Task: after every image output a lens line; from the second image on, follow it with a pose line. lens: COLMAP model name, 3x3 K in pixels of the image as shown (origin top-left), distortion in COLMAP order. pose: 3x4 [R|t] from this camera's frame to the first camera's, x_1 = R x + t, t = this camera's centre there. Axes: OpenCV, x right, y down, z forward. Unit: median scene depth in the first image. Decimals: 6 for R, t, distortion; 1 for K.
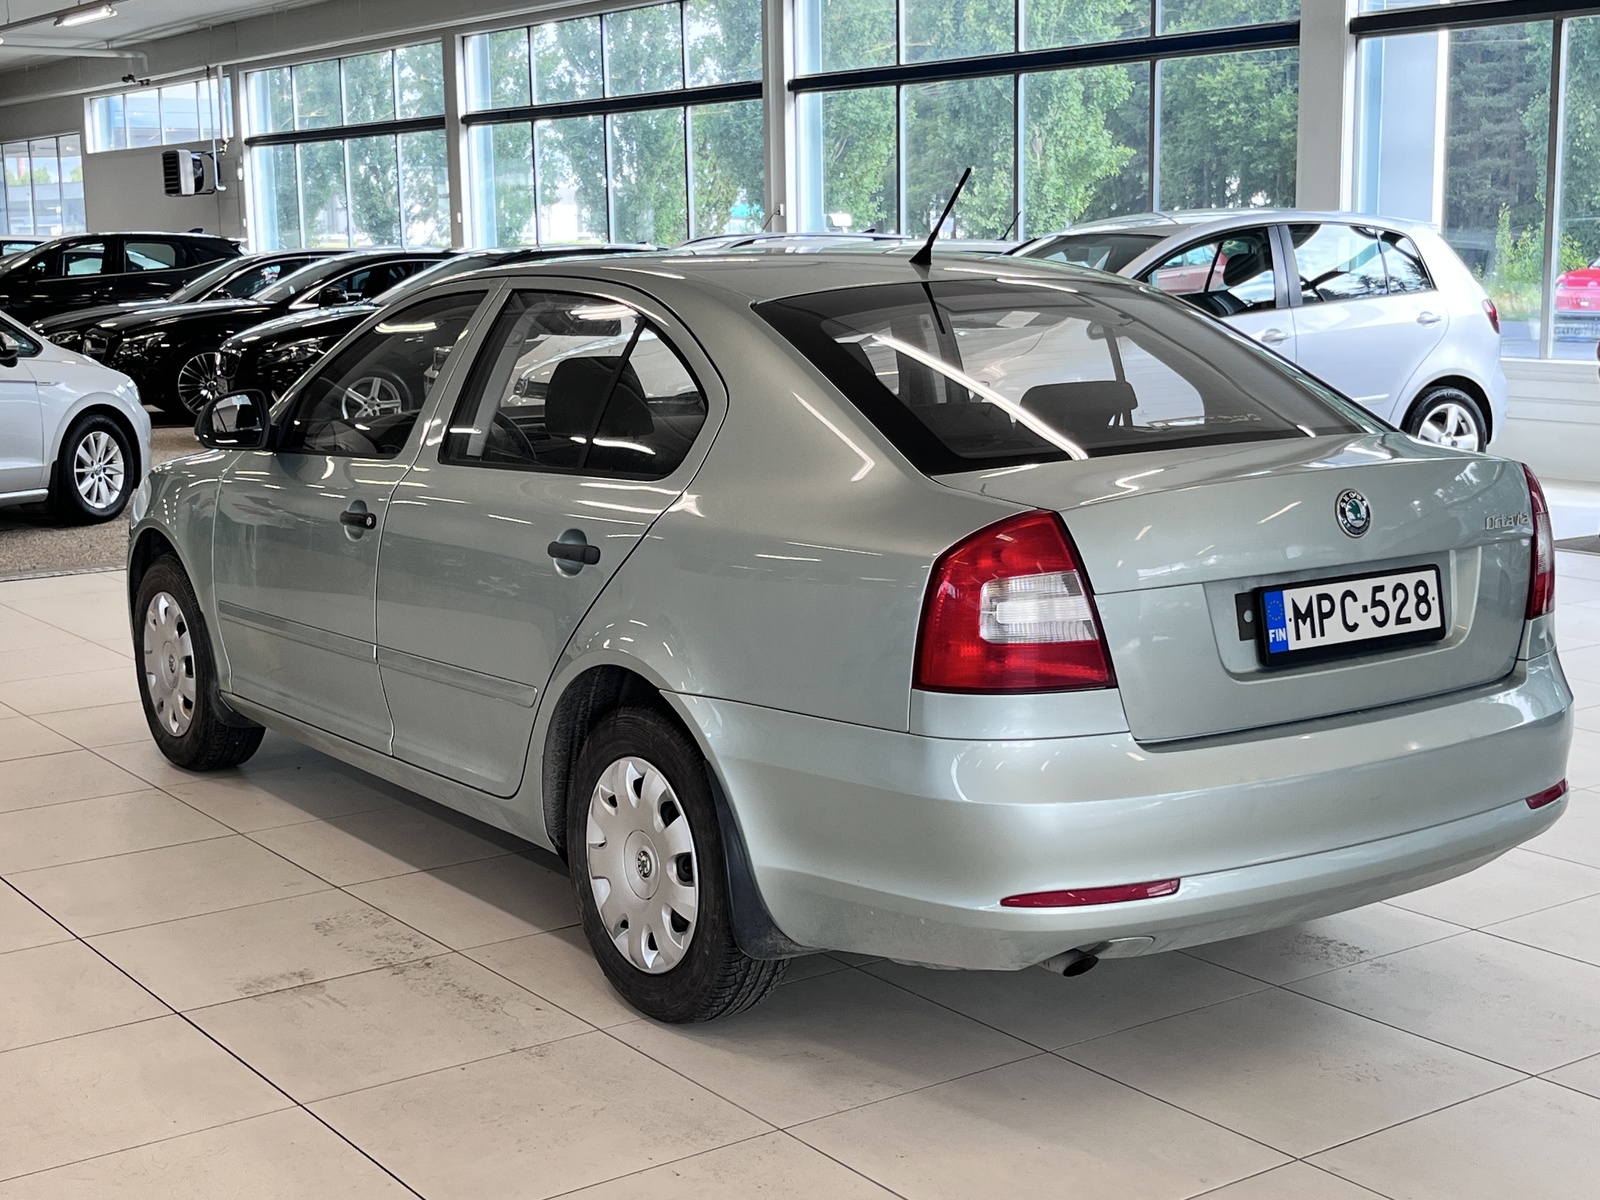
lens RADIAL K [[2250.0, 0, 800.0], [0, 2250.0, 600.0], [0, 0, 1]] dist [-0.083480, 0.003800]
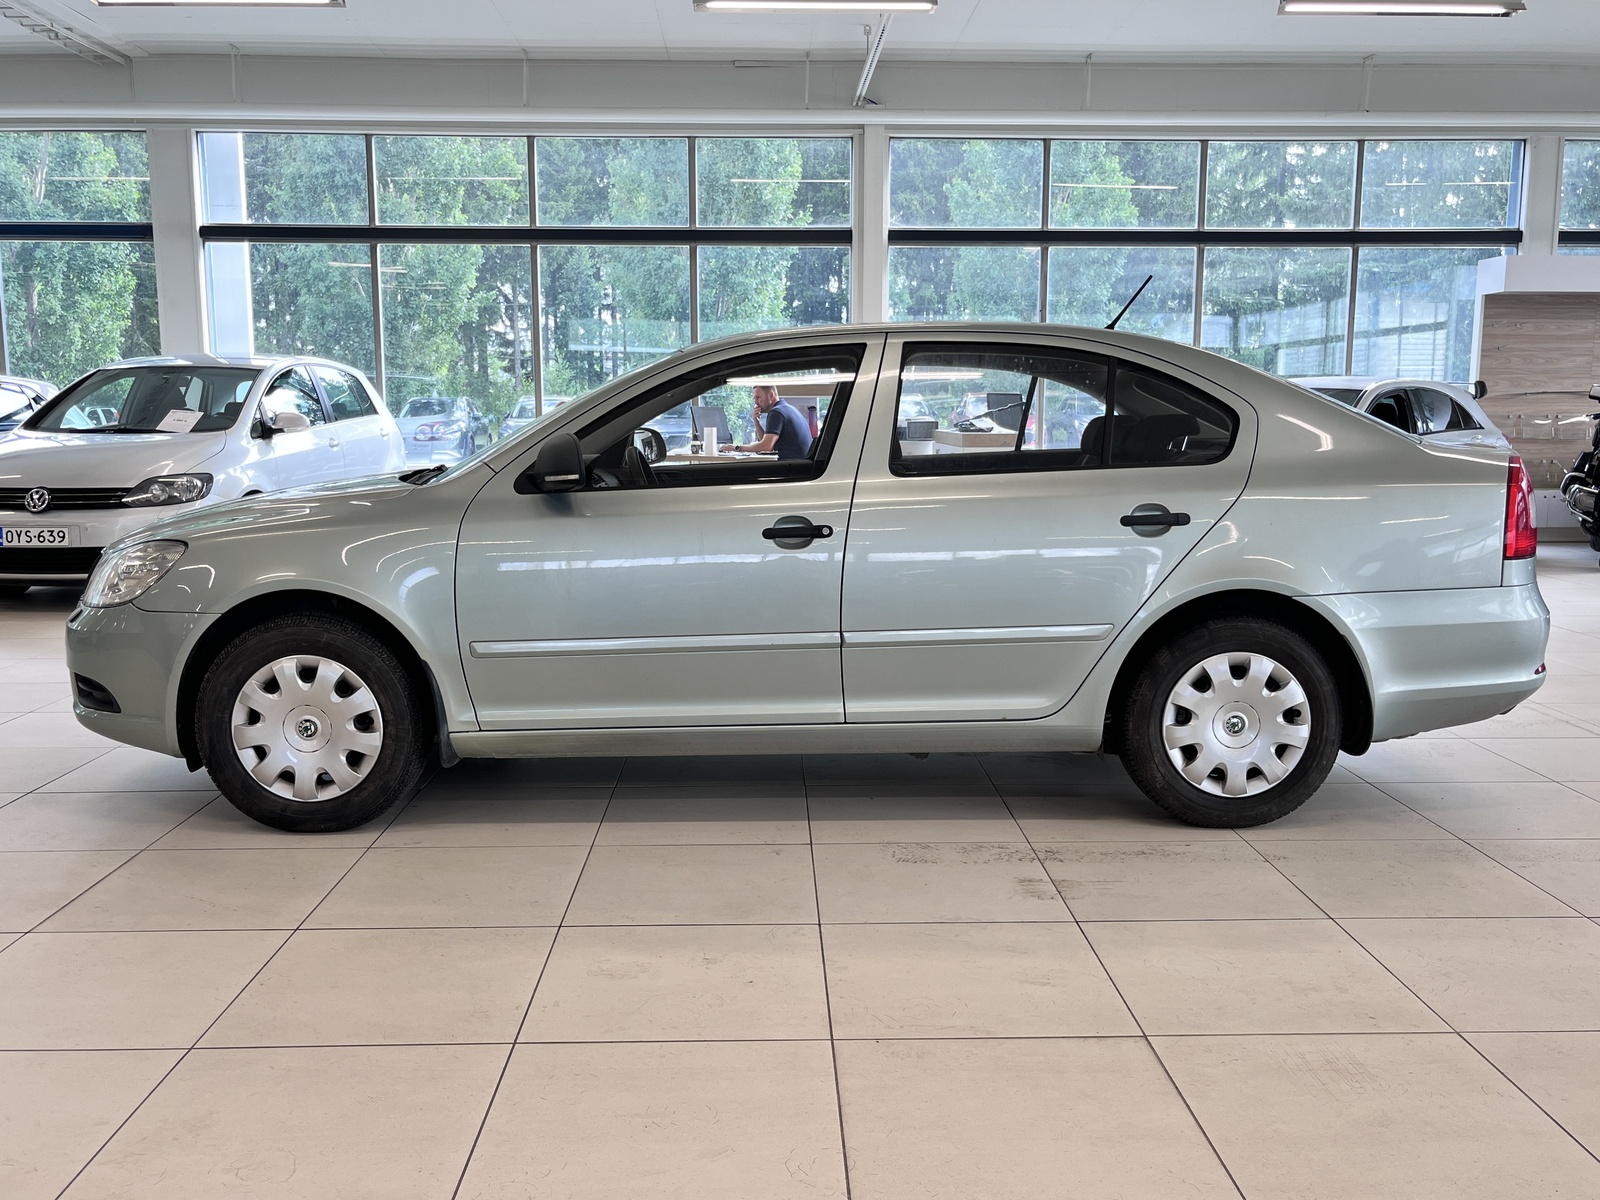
lens RADIAL K [[1400.3, 0, 800.0], [0, 1400.3, 600.0], [0, 0, 1]] dist [0.031321, 0.003229]
pose [[0.559731, -0.095161, 0.823192, -0.763379], [0.118811, 0.992337, 0.033929, -0.029182], [-0.820113, 0.078813, 0.566748, 0.511725]]
